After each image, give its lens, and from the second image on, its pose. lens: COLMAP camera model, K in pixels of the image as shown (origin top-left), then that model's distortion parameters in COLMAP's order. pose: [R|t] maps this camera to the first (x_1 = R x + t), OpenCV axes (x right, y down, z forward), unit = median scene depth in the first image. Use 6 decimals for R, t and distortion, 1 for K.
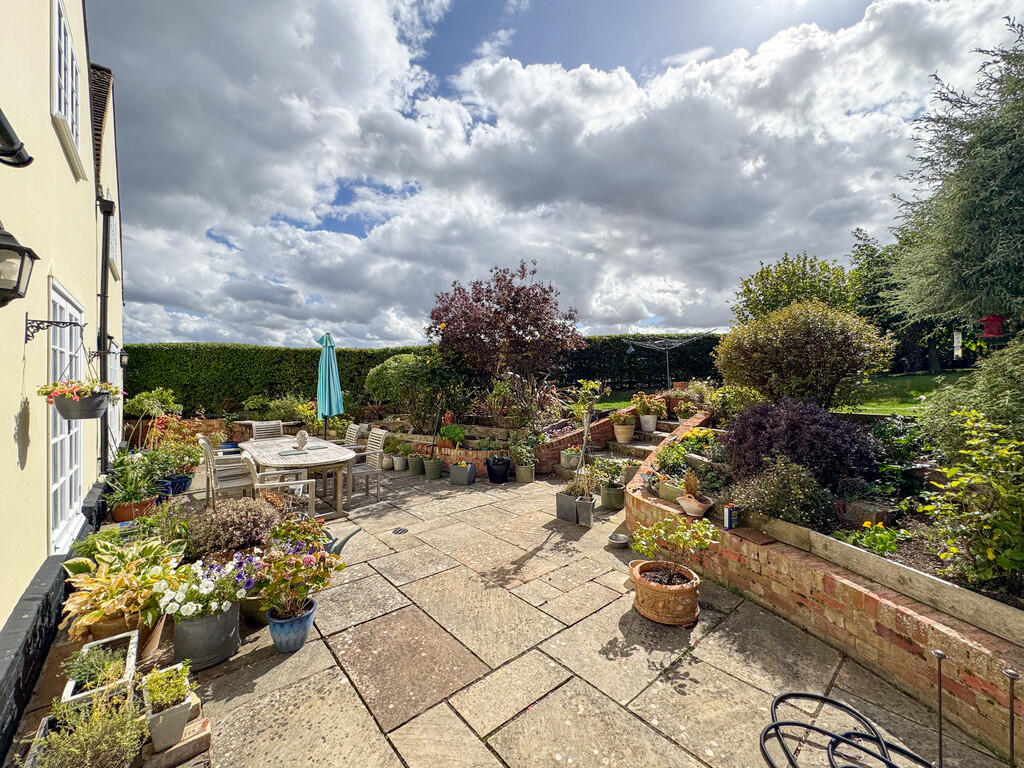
lens RADIAL K [[410.7, 0, 511.1], [0, 410.7, 382.7], [0, 0, 1]] dist [-0.001428, -0.000288]
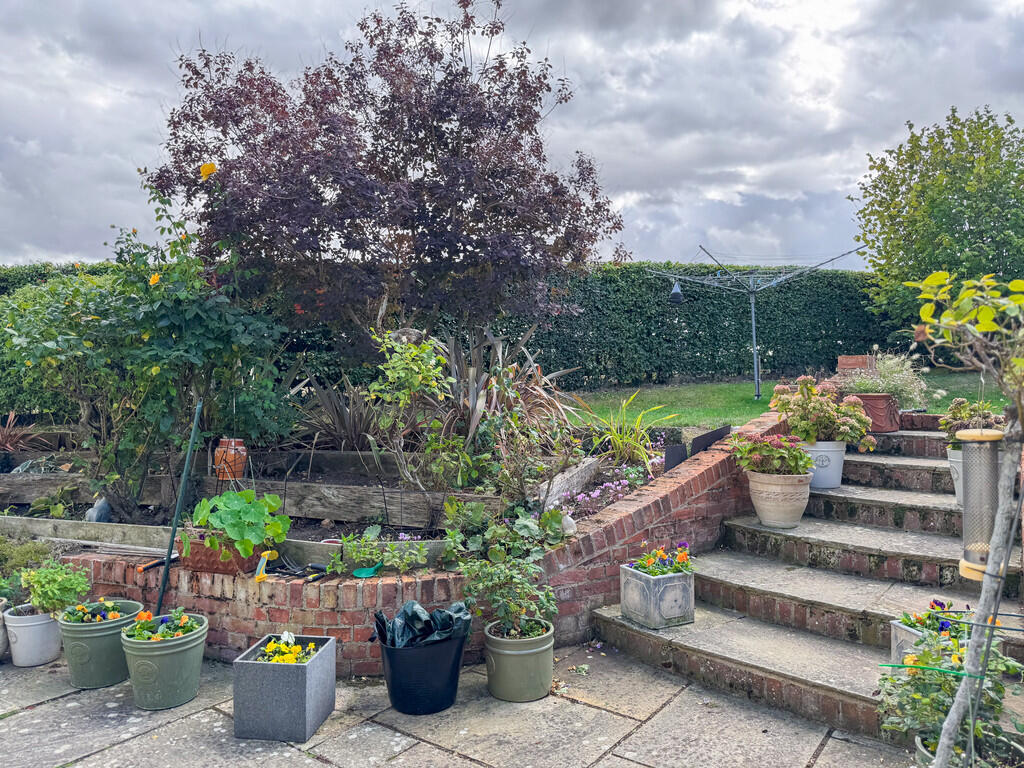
lens RADIAL K [[718.7, 0, 511.3], [0, 718.7, 382.0], [0, 0, 1]] dist [0.006022, -0.008790]
pose [[0.977508, -0.001348, 0.210892, -0.062160], [0.001743, 0.999997, -0.001688, 0.027814], [-0.210889, 0.002018, 0.977508, 0.445424]]
